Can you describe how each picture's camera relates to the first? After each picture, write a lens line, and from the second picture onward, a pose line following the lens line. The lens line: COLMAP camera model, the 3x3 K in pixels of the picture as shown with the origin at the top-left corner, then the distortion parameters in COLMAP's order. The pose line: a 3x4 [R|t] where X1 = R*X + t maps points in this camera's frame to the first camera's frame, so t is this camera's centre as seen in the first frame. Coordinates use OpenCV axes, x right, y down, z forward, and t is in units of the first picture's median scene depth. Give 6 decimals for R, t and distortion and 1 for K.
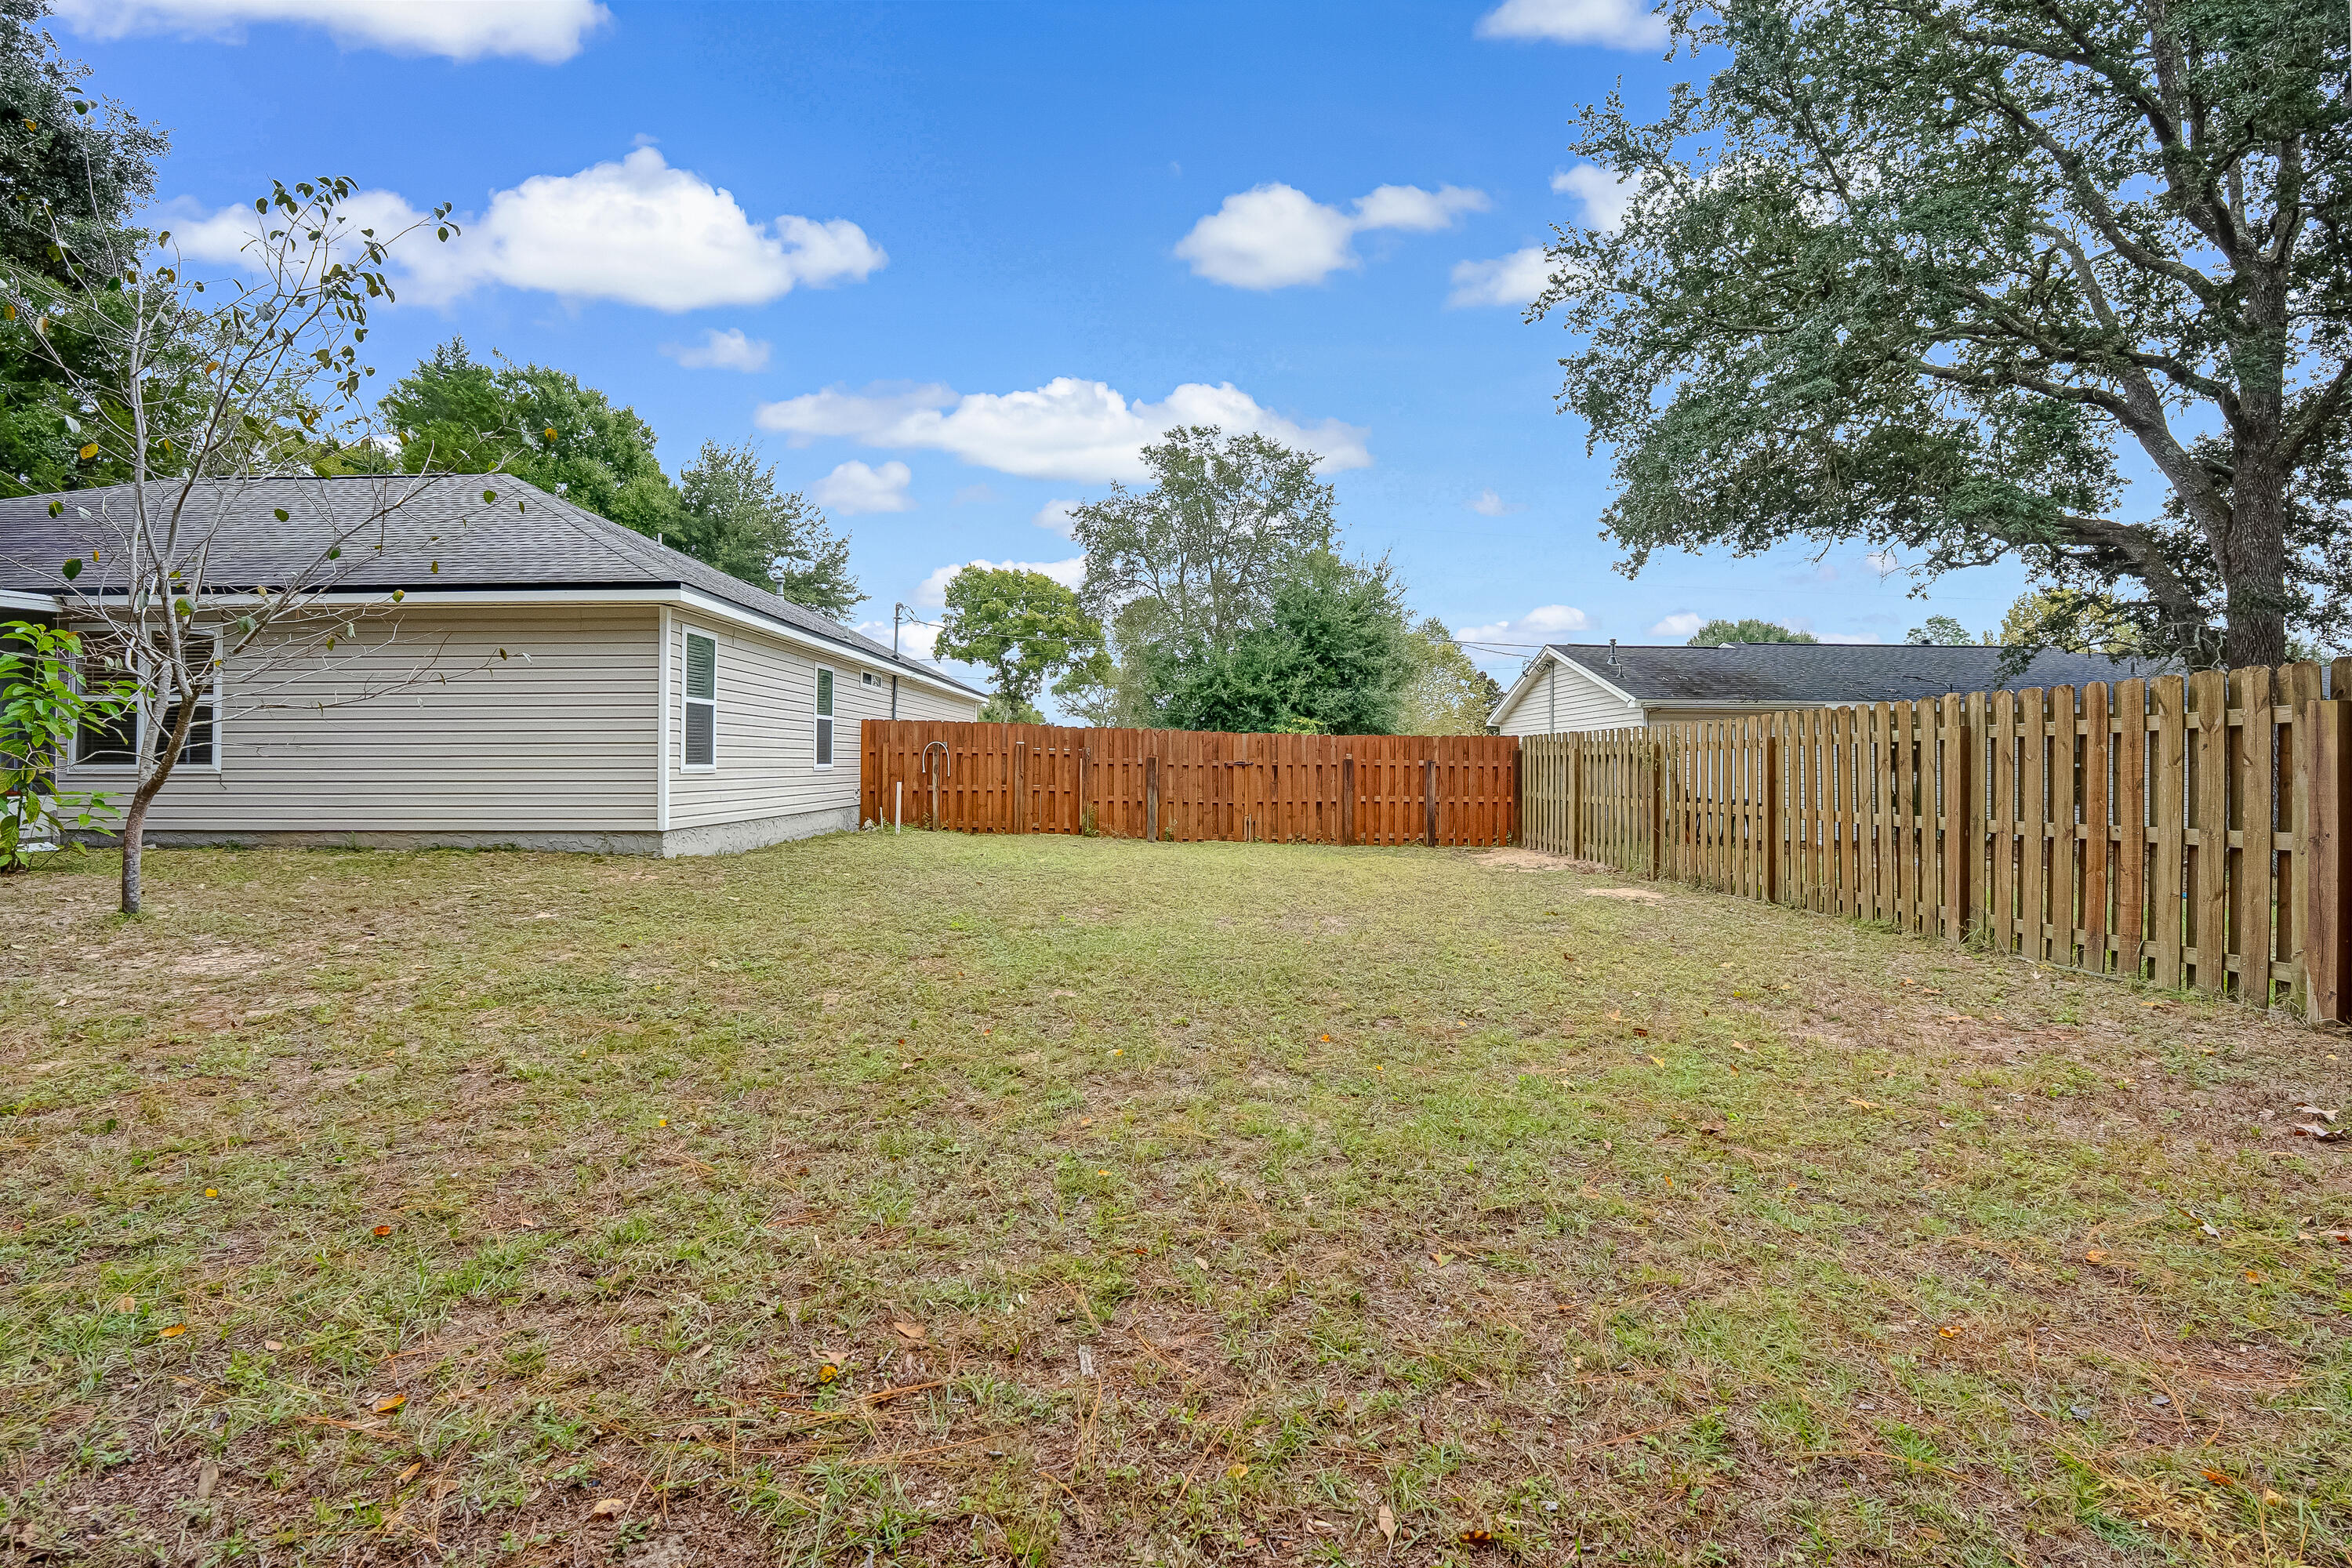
lens RADIAL K [[1062.7, 0, 1175.9], [0, 1062.7, 773.6], [0, 0, 1]] dist [-0.001407, 0.000544]
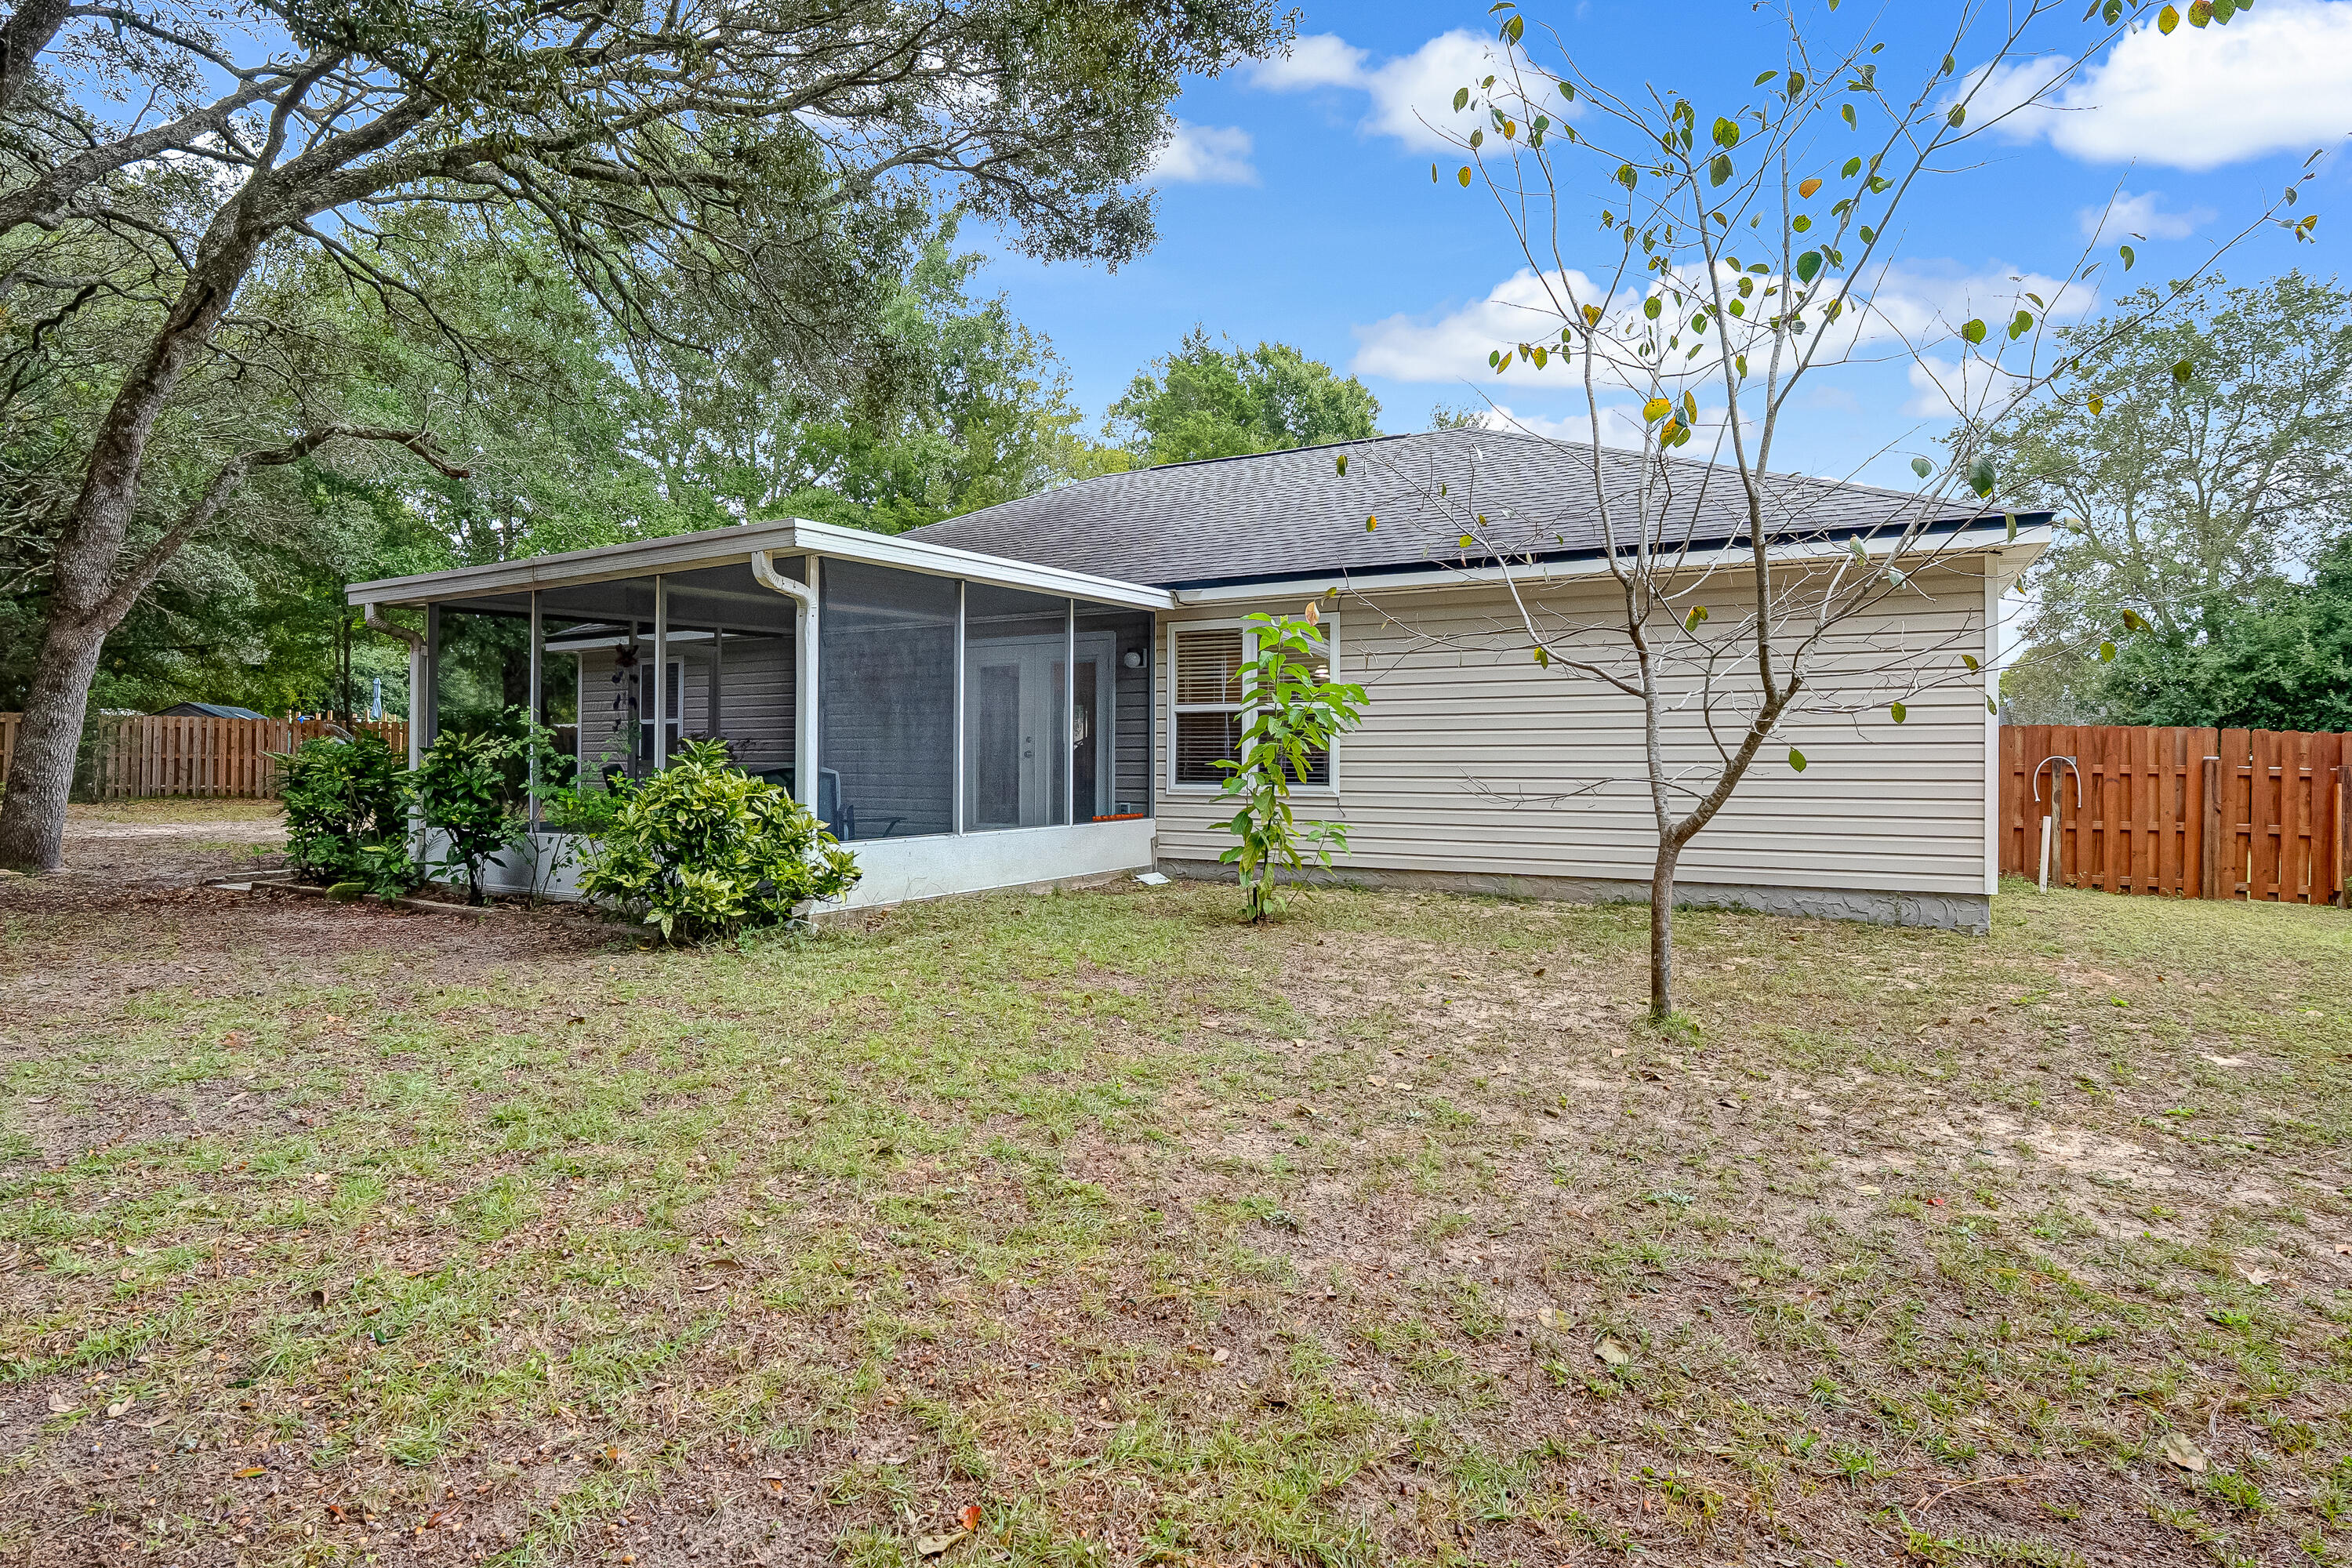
lens RADIAL K [[1207.2, 0, 1186.2], [0, 1207.2, 762.3], [0, 0, 1]] dist [-0.012227, 0.000494]
pose [[0.899289, 0.004498, -0.437332, -0.594485], [-0.012412, 0.999807, -0.015241, -0.010863], [0.437179, 0.019134, 0.899171, 0.109106]]
